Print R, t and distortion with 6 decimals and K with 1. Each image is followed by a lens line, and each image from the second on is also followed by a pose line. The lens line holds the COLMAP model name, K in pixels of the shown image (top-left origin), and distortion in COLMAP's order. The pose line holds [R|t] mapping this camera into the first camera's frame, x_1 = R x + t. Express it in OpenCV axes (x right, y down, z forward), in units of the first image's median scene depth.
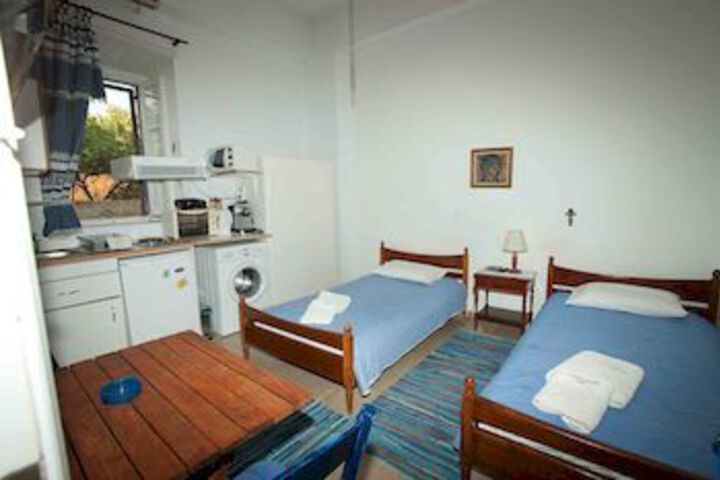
lens RADIAL K [[343.0, 0, 362.8], [0, 343.0, 241.0], [0, 0, 1]] dist [-0.064342, 0.034792]
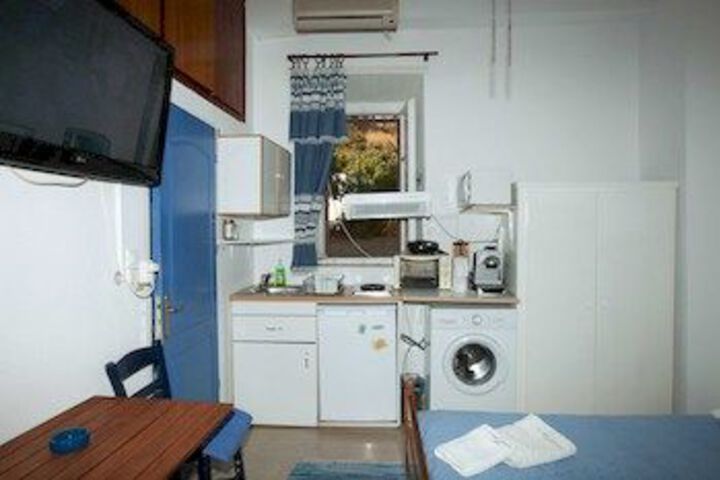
lens RADIAL K [[451.9, 0, 360.0], [0, 451.9, 240.0], [0, 0, 1]] dist [-0.023661, 0.000033]
pose [[0.556510, 0.035469, -0.830083, 0.348623], [-0.123379, 0.991539, -0.040349, -0.077415], [0.821629, 0.124869, 0.556178, 0.324509]]
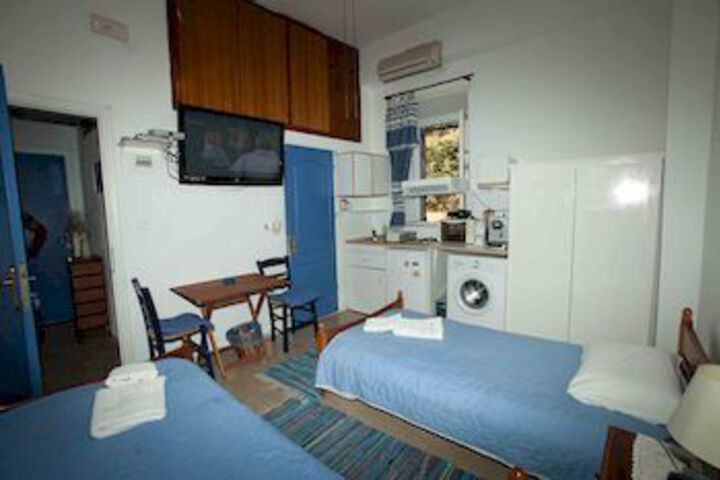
lens RADIAL K [[343.0, 0, 362.8], [0, 343.0, 241.0], [0, 0, 1]] dist [-0.064342, 0.034792]
pose [[-0.056214, 0.116862, -0.991556, 0.807436], [-0.118202, 0.985363, 0.122833, -0.145314], [0.991397, 0.124108, -0.041578, 0.851014]]
